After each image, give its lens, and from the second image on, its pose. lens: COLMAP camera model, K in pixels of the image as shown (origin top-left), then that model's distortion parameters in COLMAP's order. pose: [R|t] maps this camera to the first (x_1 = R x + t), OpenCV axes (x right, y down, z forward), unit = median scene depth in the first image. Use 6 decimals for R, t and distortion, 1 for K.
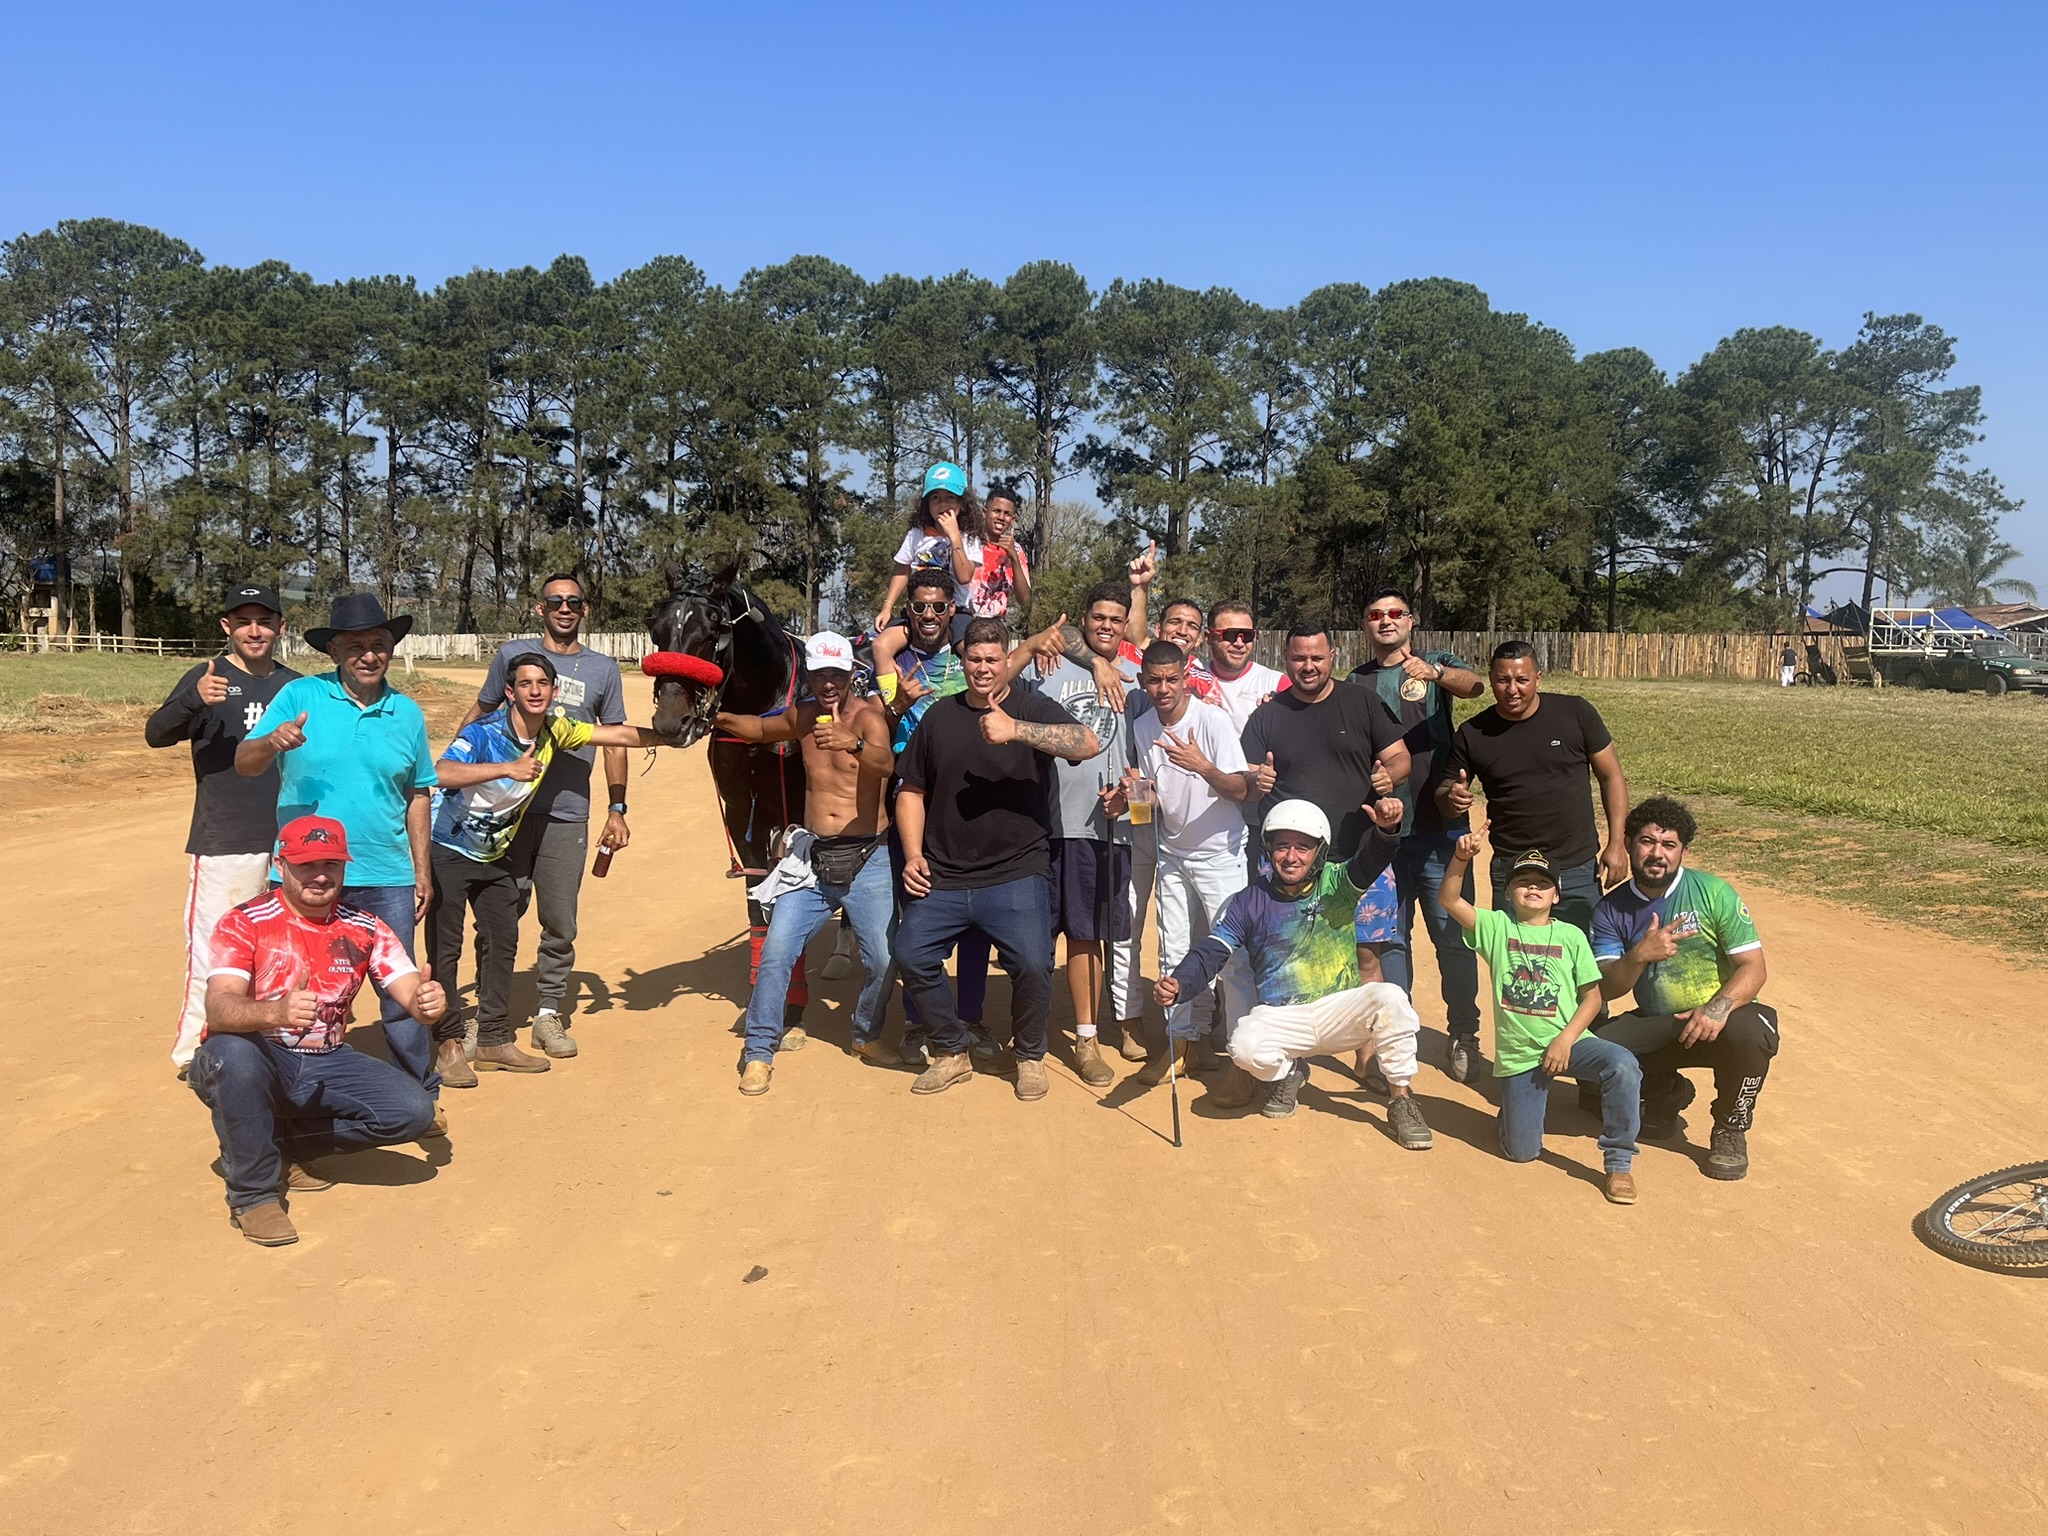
lens RADIAL K [[1766.4, 0, 1023.4], [0, 1766.4, 792.2], [0, 0, 1]] dist [0.027235, -0.009407]
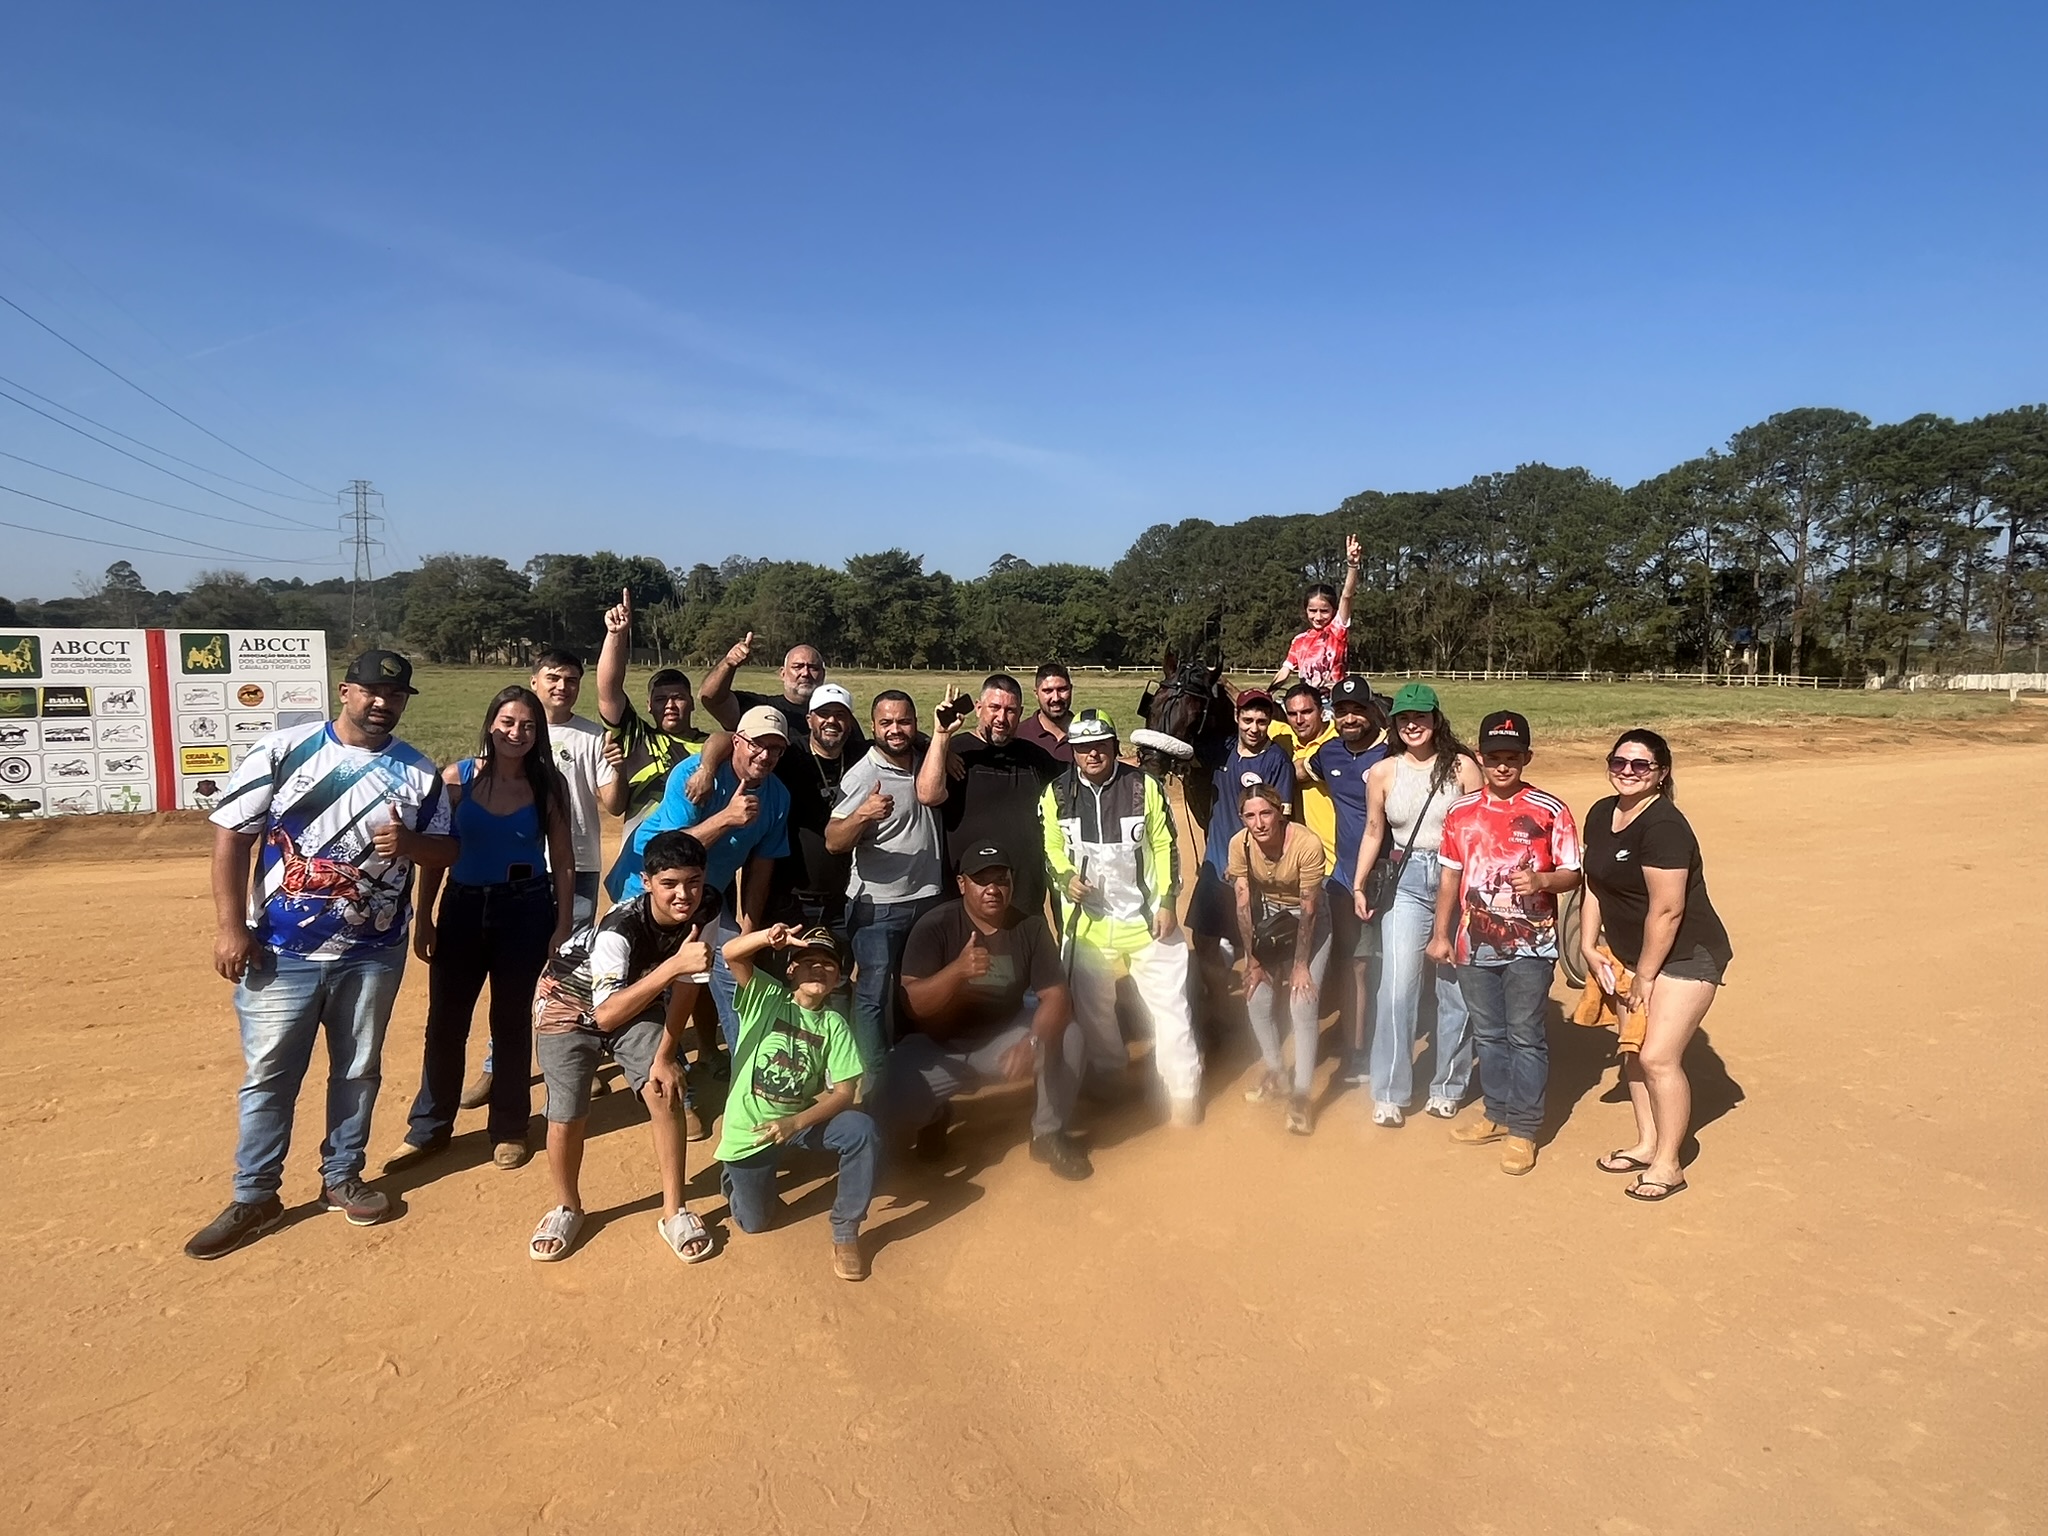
lens RADIAL K [[1168.6, 0, 1023.8], [0, 1168.6, 757.9], [0, 0, 1]] dist [-0.007140, 0.000214]
pose [[0.504761, 0.054963, -0.861508, 0.036038], [-0.067126, 0.997448, 0.024306, 0.004546], [0.860645, 0.045561, 0.507163, -0.089840]]
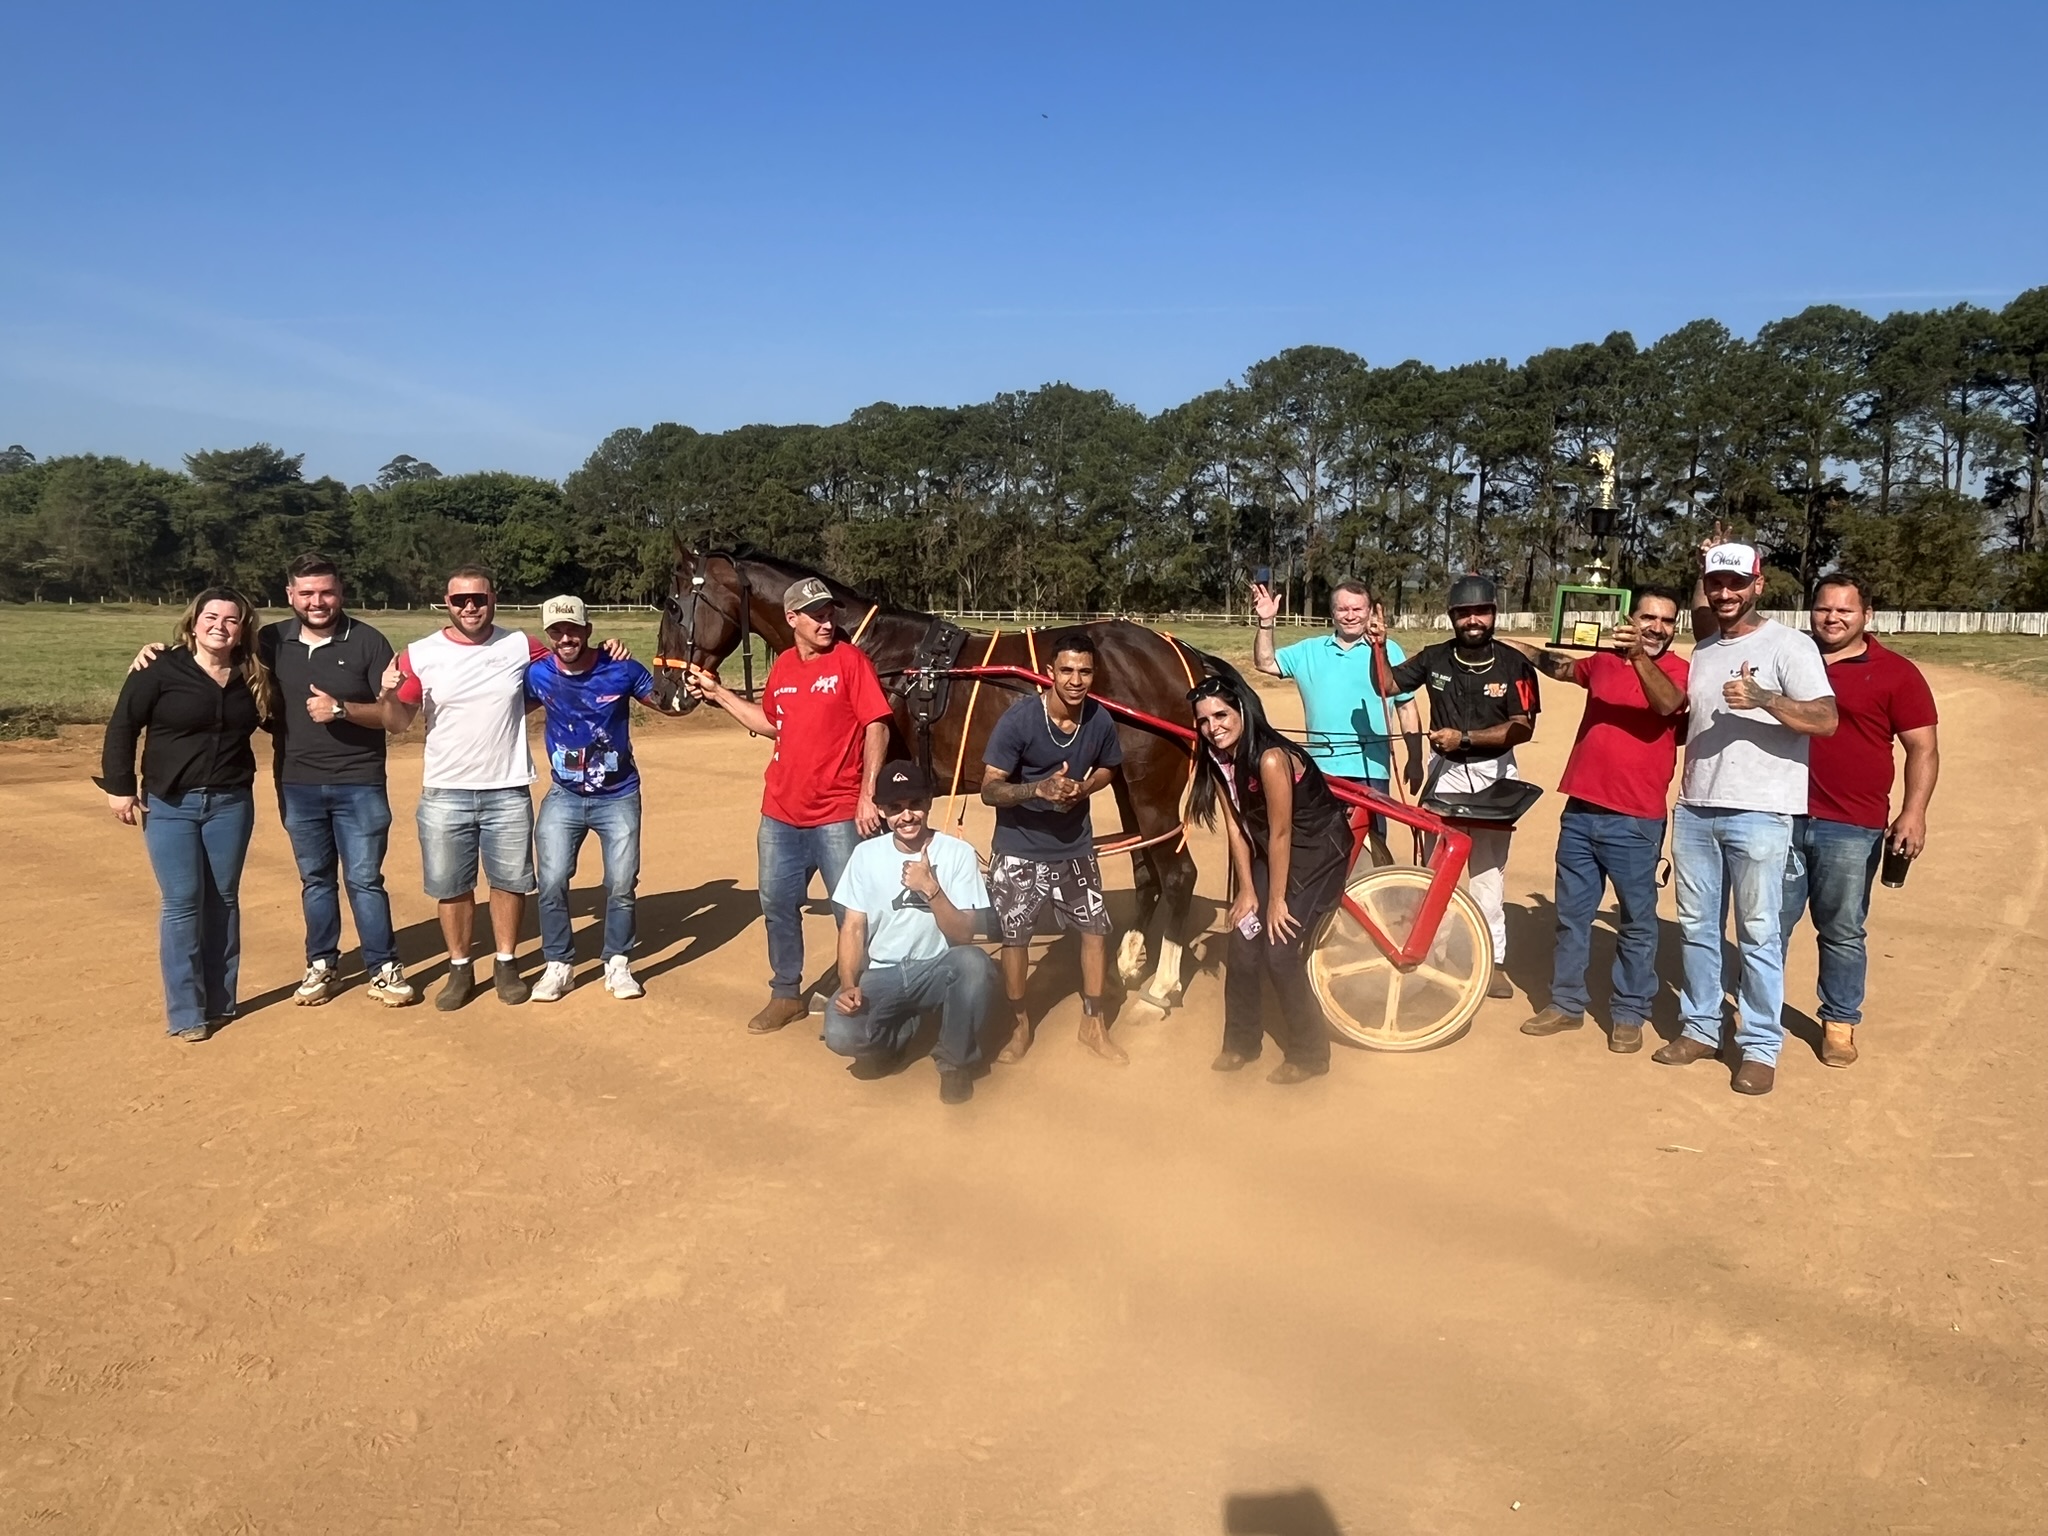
lens RADIAL K [[1448.6, 0, 1020.2], [0, 1448.6, 760.1], [0, 0, 1]] dist [-0.004032, 0.000875]
pose [[0.795930, 0.053360, -0.603033, 0.062284], [-0.044477, 0.998570, 0.029655, 0.011455], [0.603753, 0.003217, 0.797165, -0.151664]]
